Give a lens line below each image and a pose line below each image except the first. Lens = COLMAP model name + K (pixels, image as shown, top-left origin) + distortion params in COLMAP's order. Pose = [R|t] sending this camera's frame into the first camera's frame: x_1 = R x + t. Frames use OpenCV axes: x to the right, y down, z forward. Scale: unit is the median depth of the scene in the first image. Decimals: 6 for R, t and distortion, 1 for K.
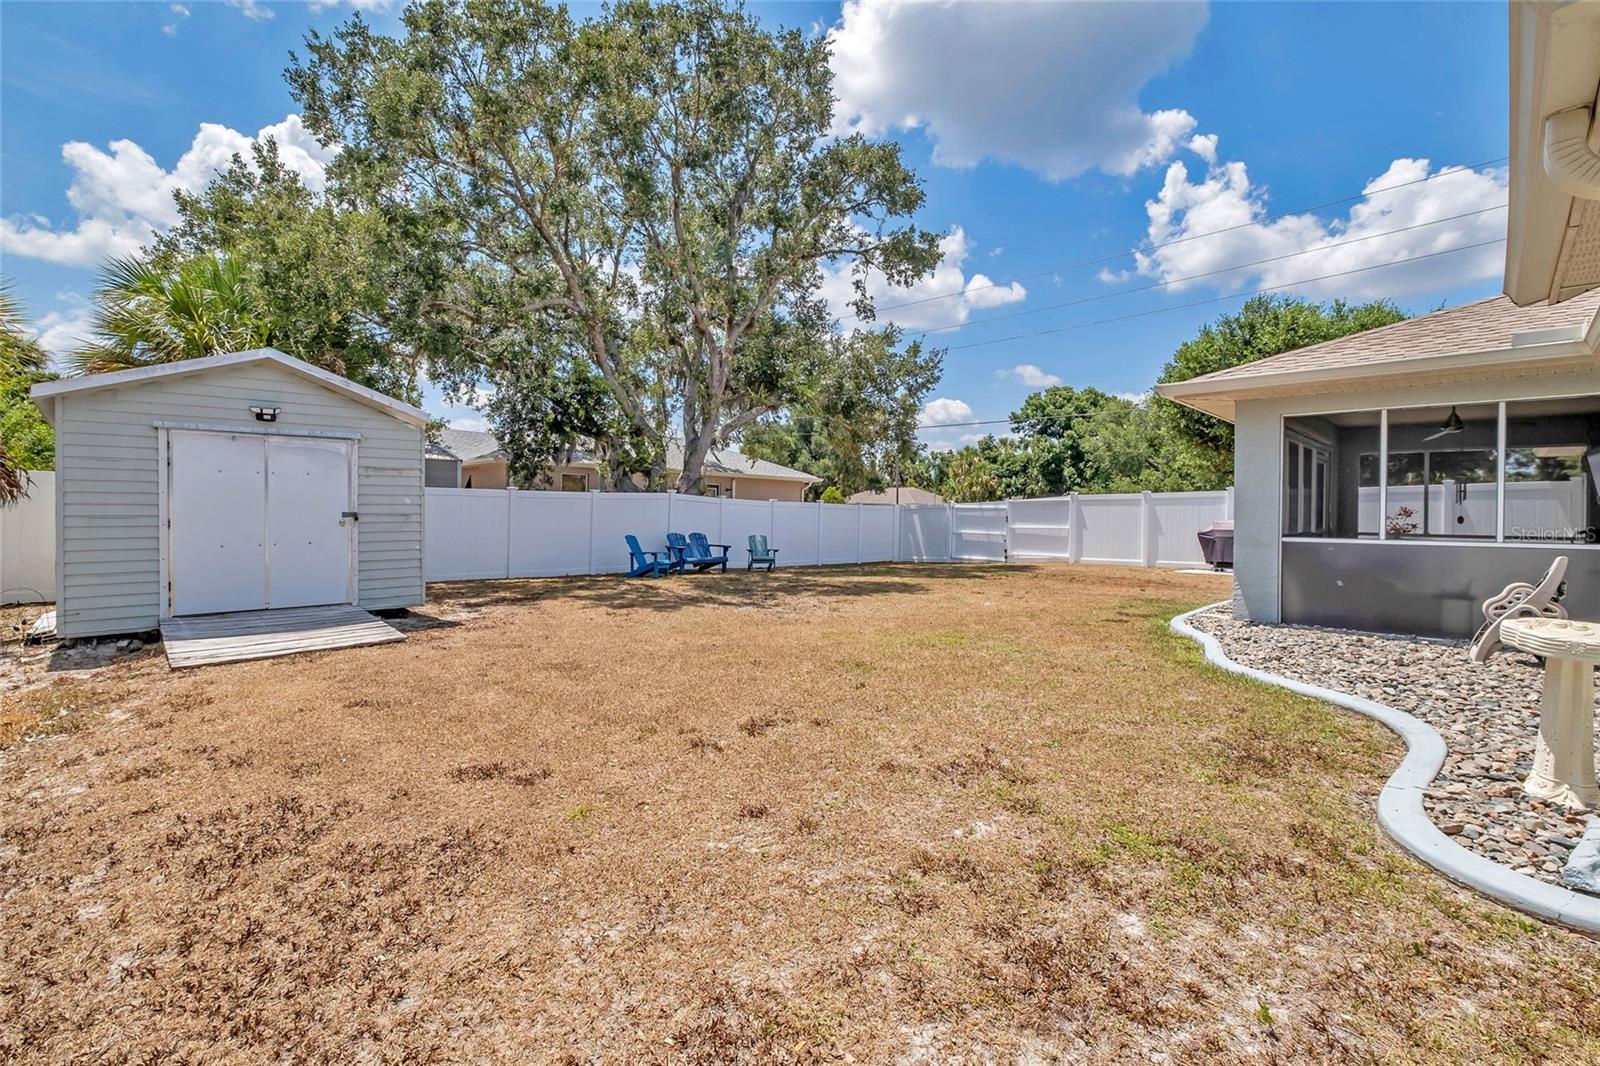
lens RADIAL K [[707.8, 0, 795.2], [0, 707.8, 508.6], [0, 0, 1]] dist [-0.004873, 0.000187]
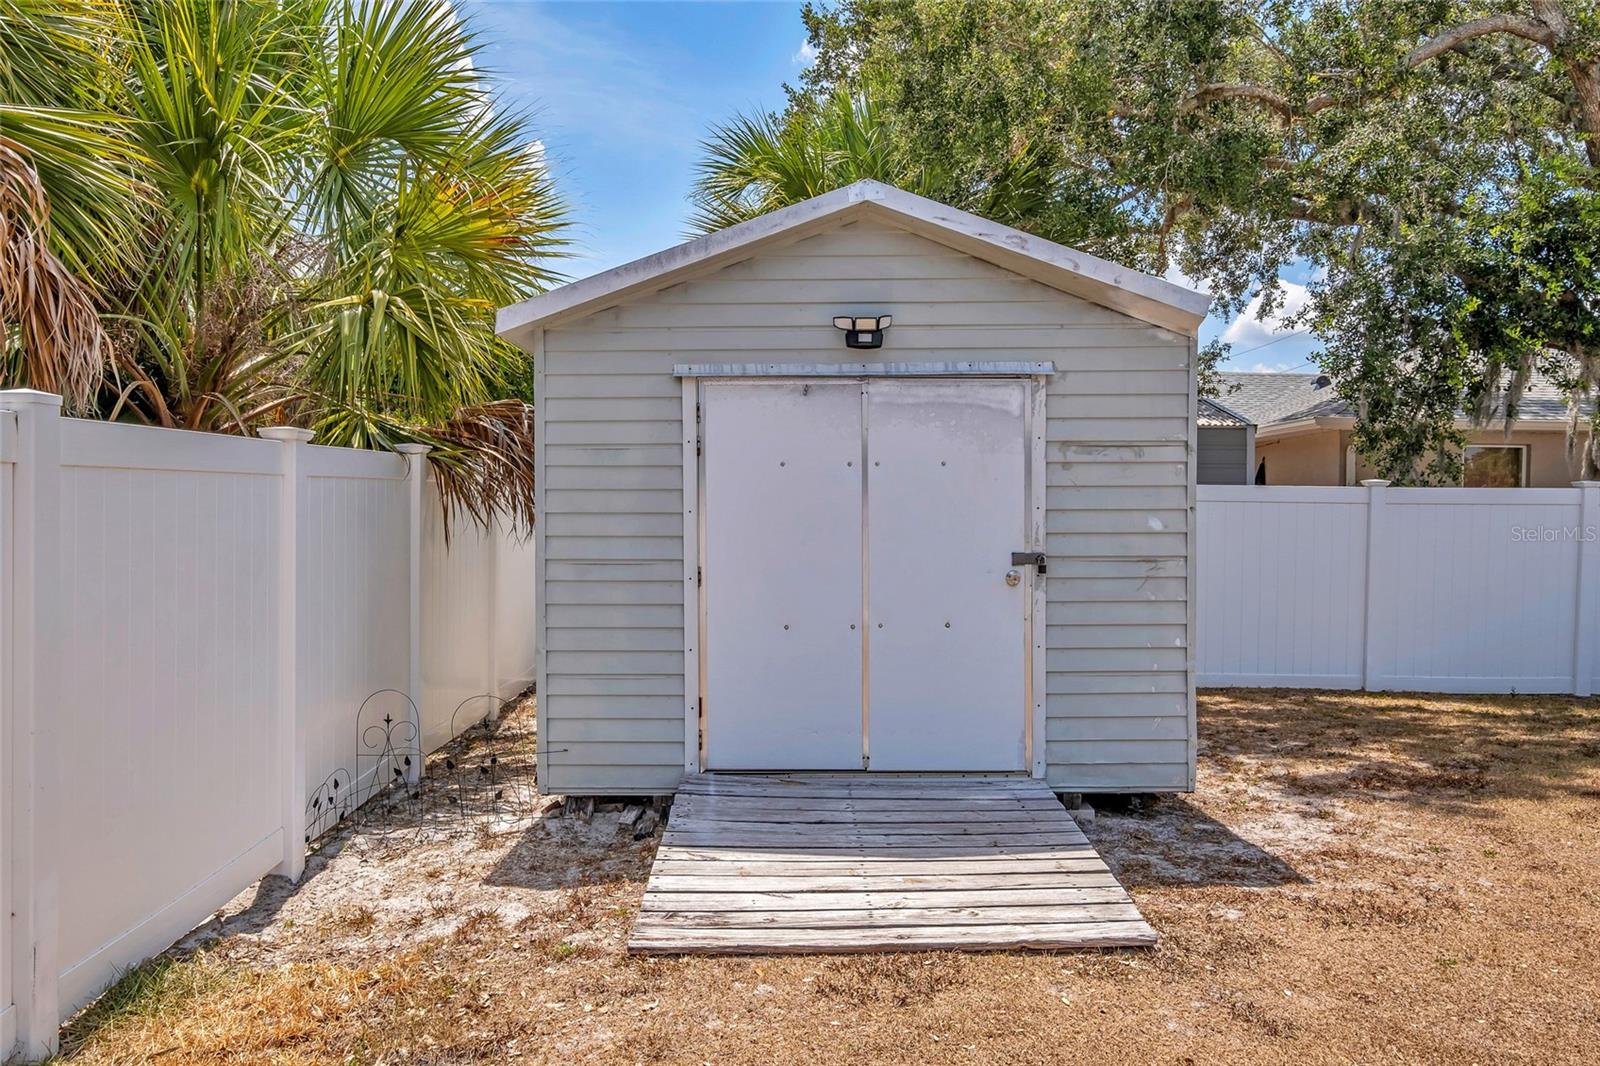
lens RADIAL K [[1194.2, 0, 798.3], [0, 1194.2, 529.8], [0, 0, 1]] dist [0.021952, 0.004592]
pose [[0.707167, 0.008827, -0.706992, -0.216780], [0.001318, 0.999904, 0.013803, -0.017452], [0.707046, -0.010693, 0.707087, 0.385776]]
